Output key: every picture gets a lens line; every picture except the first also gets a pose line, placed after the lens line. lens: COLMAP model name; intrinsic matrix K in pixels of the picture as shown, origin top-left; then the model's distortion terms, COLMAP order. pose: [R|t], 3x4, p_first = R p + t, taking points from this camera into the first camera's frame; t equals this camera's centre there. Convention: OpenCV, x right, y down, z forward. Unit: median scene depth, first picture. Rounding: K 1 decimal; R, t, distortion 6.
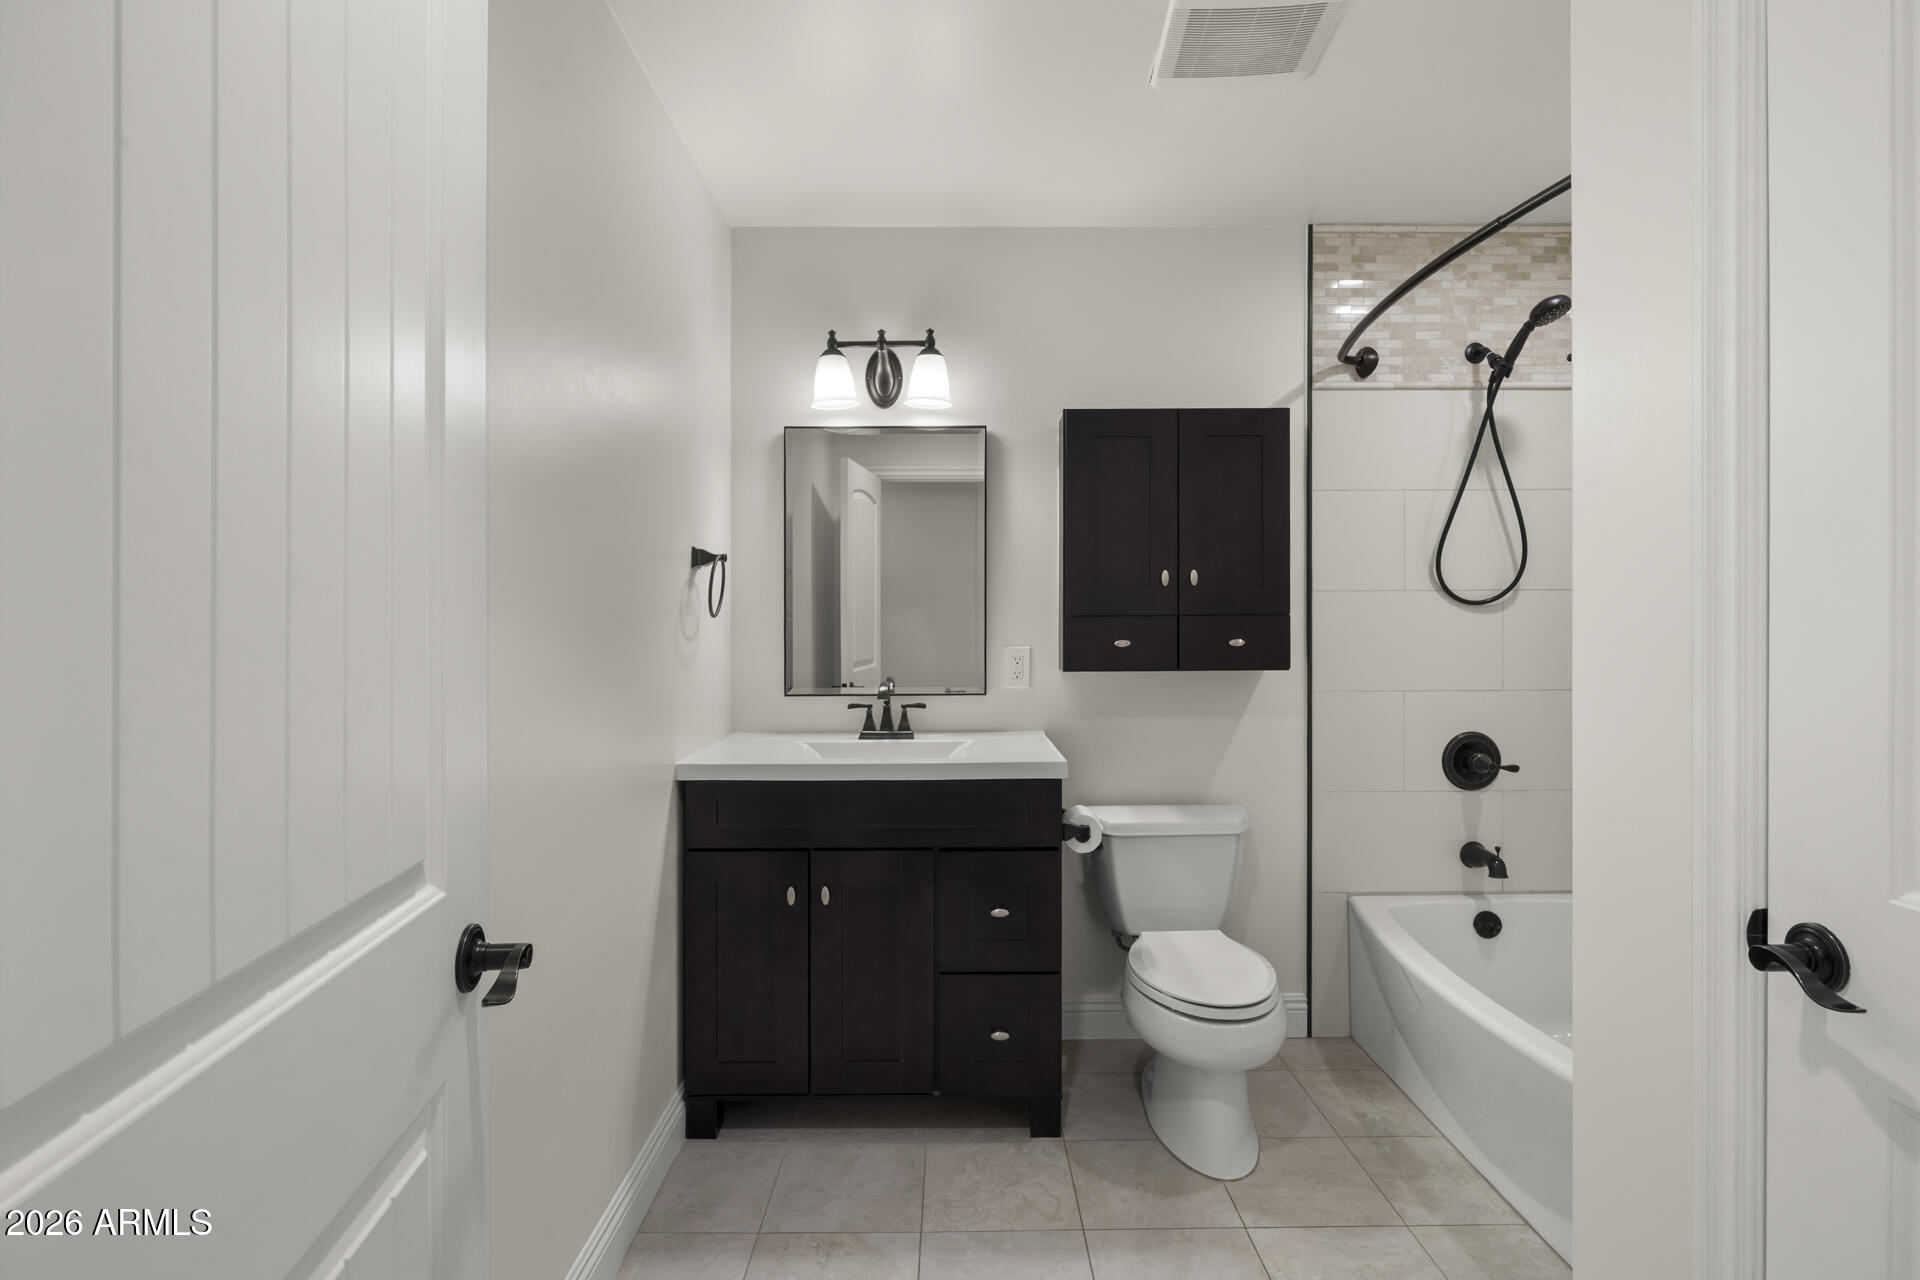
lens RADIAL K [[937.6, 0, 958.6], [0, 937.6, 630.9], [0, 0, 1]] dist [0.002401, -0.001049]
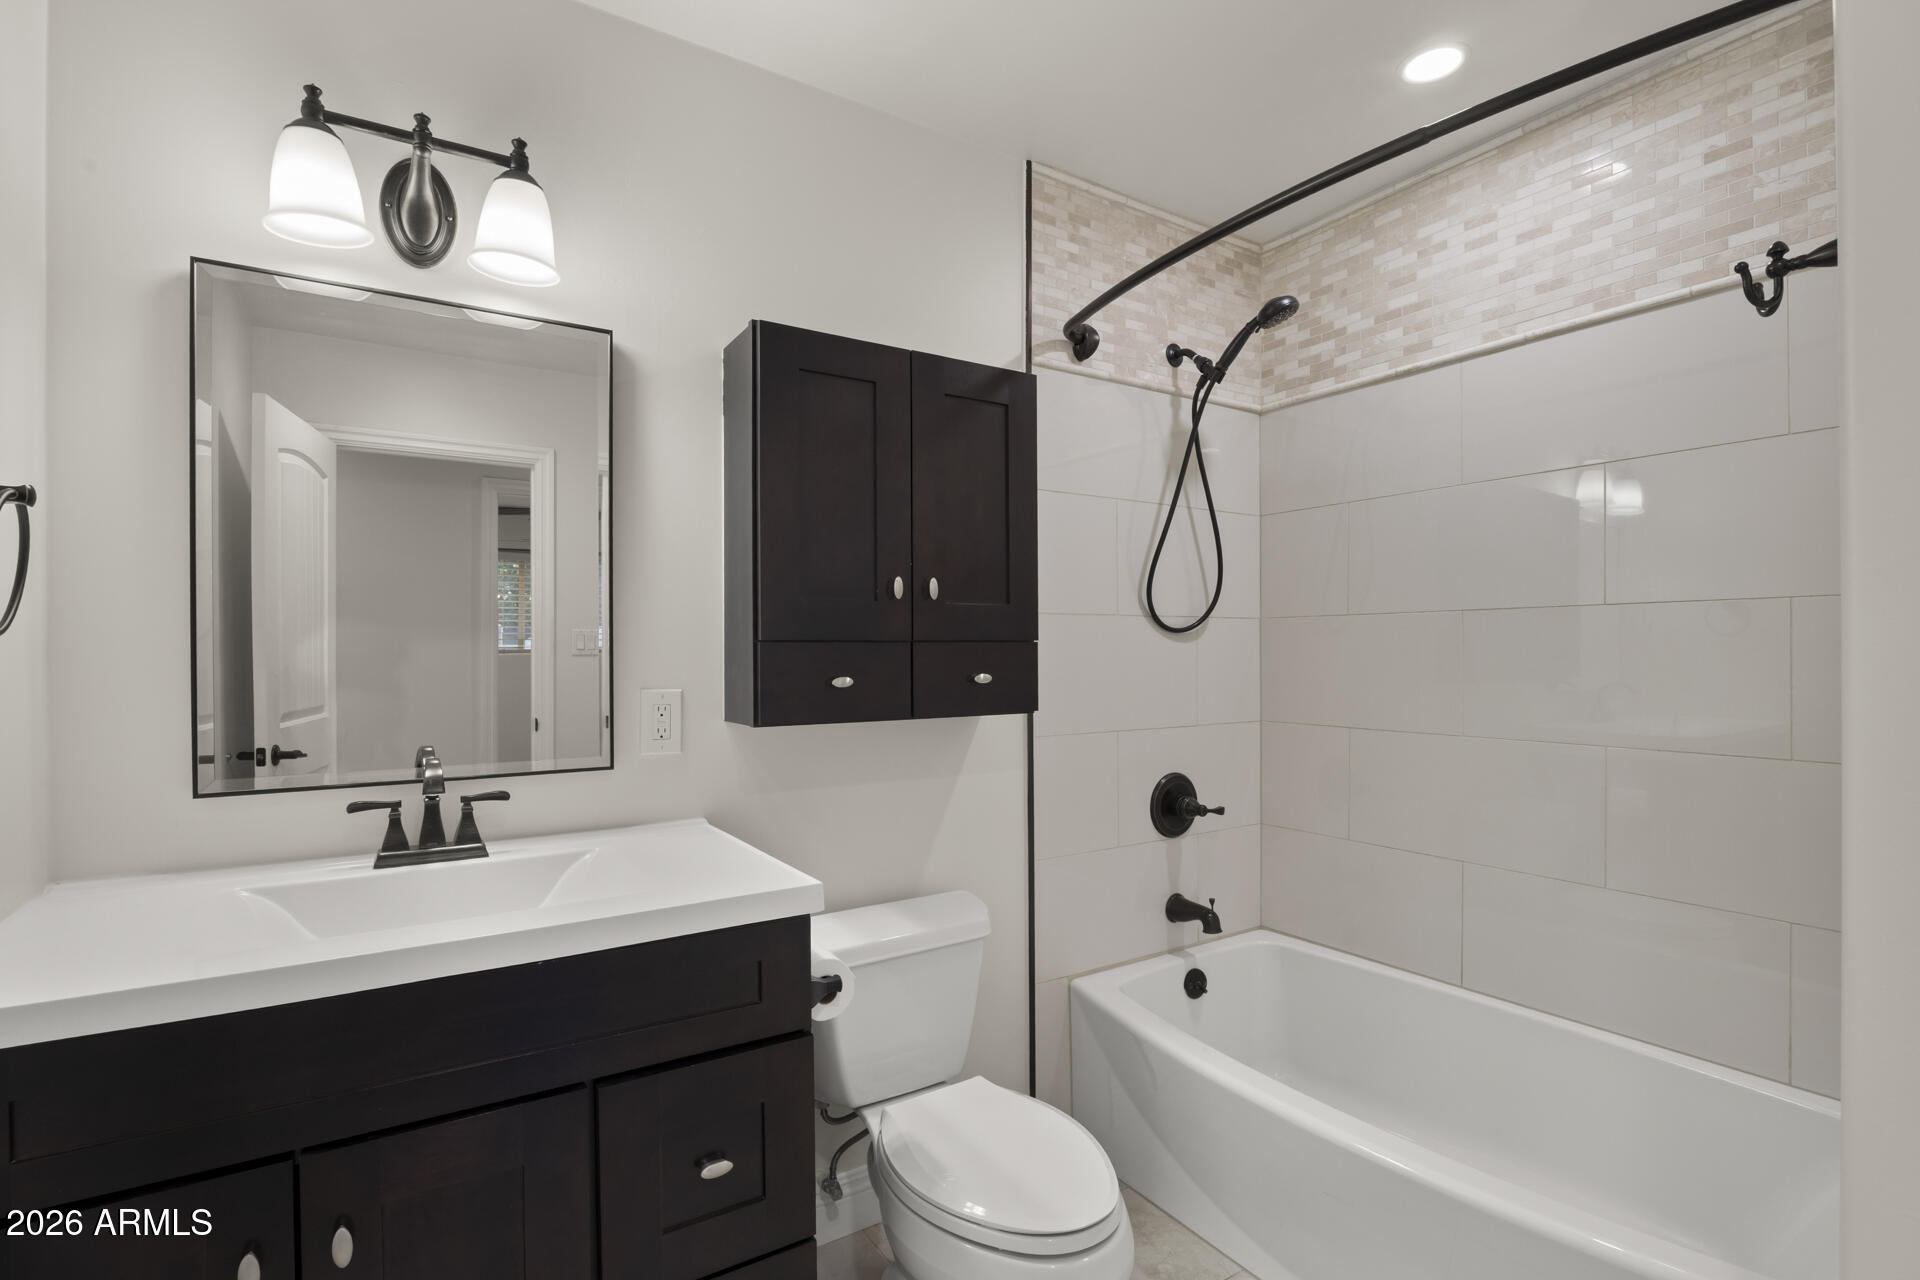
lens RADIAL K [[906.1, 0, 961.8], [0, 906.1, 666.9], [0, 0, 1]] dist [-0.011837, -0.001245]
pose [[0.845990, -0.007185, 0.533150, -0.093755], [0.004563, 0.999970, 0.006236, -0.001469], [-0.533179, -0.002843, 0.845998, 0.376834]]
